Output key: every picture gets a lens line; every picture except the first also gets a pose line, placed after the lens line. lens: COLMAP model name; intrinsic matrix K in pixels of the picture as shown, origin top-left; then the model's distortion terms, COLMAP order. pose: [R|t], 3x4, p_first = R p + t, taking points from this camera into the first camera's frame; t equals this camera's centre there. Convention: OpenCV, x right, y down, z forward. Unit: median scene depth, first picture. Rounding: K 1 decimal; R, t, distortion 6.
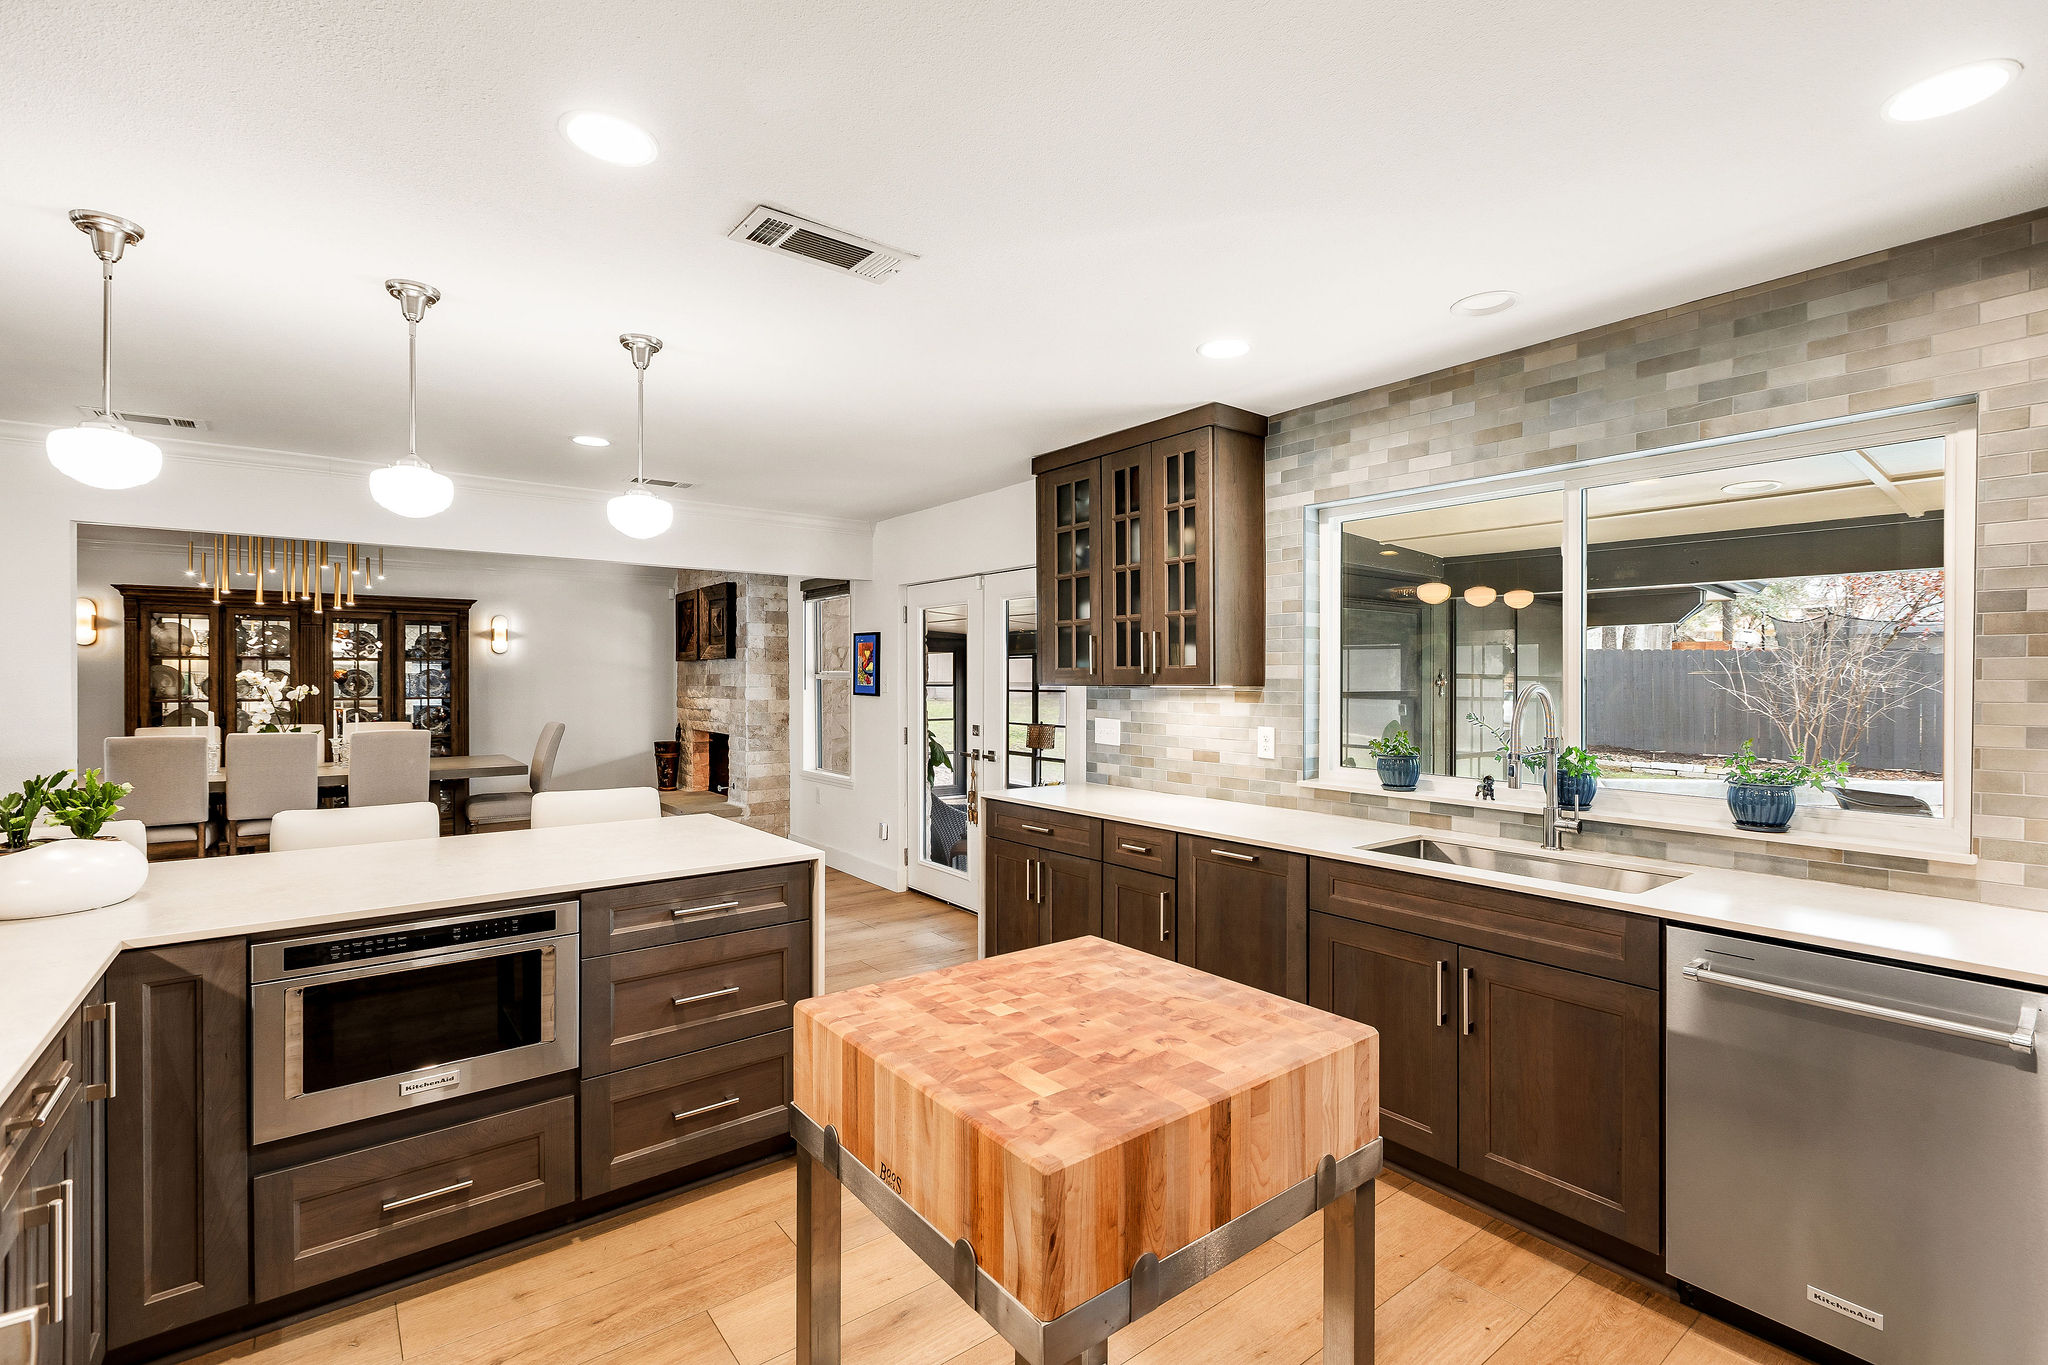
lens RADIAL K [[911.9, 0, 1031.9], [0, 911.9, 682.2], [0, 0, 1]] dist [0.003031, 0.000003]
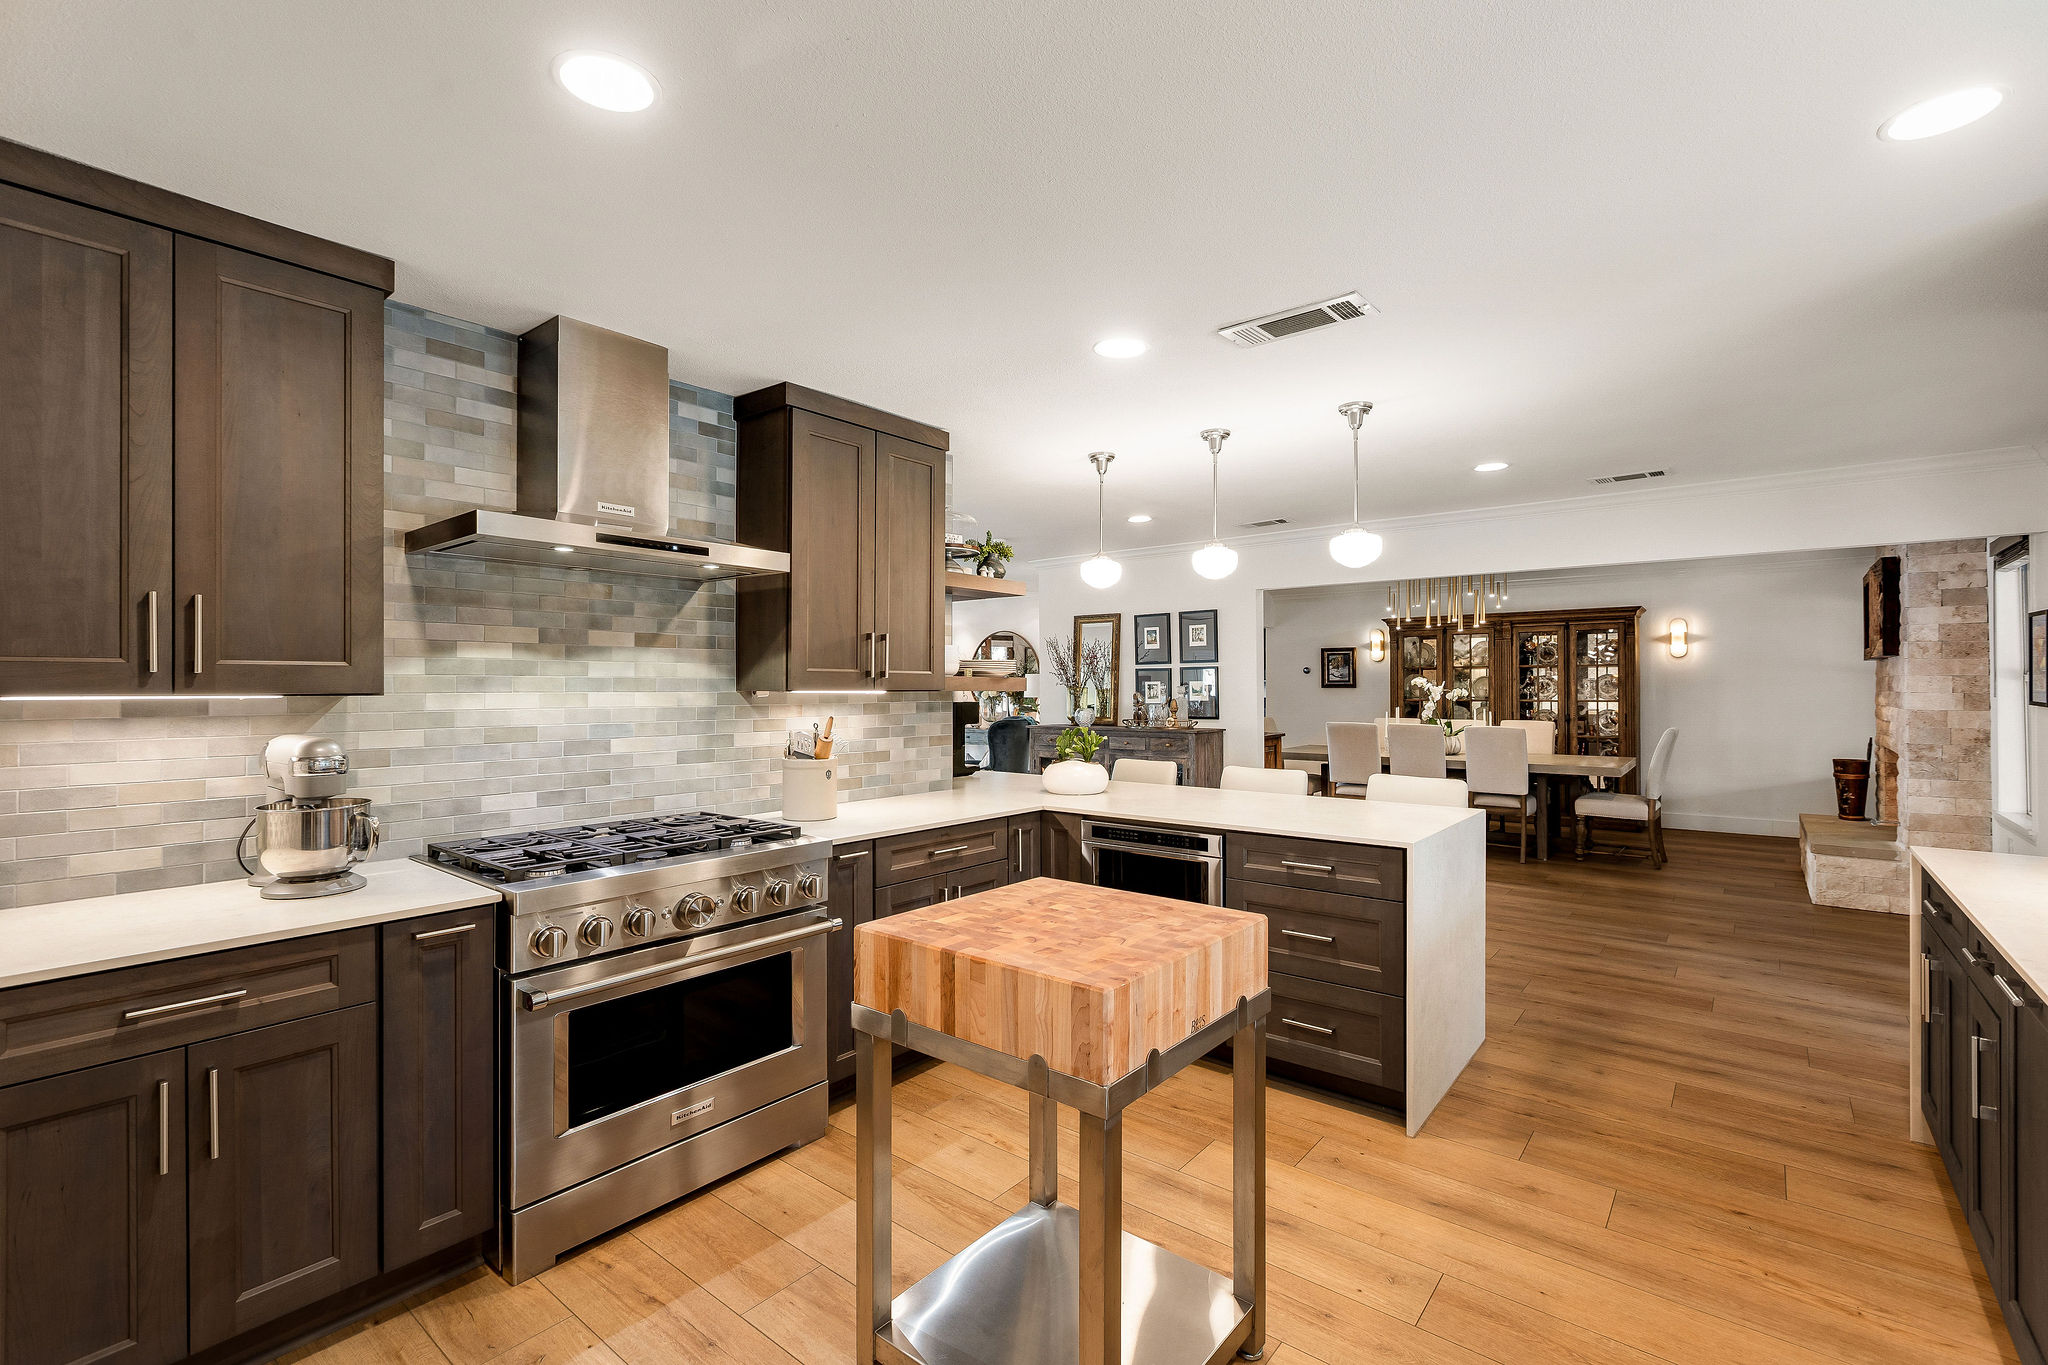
lens RADIAL K [[911.9, 0, 1031.2], [0, 911.9, 684.6], [0, 0, 1]] dist [0.003031, 0.000003]
pose [[0.223087, -0.002010, -0.974796, 0.765548], [-0.001010, 0.999997, -0.002293, 0.003303], [0.974798, 0.001496, 0.223085, 0.347269]]
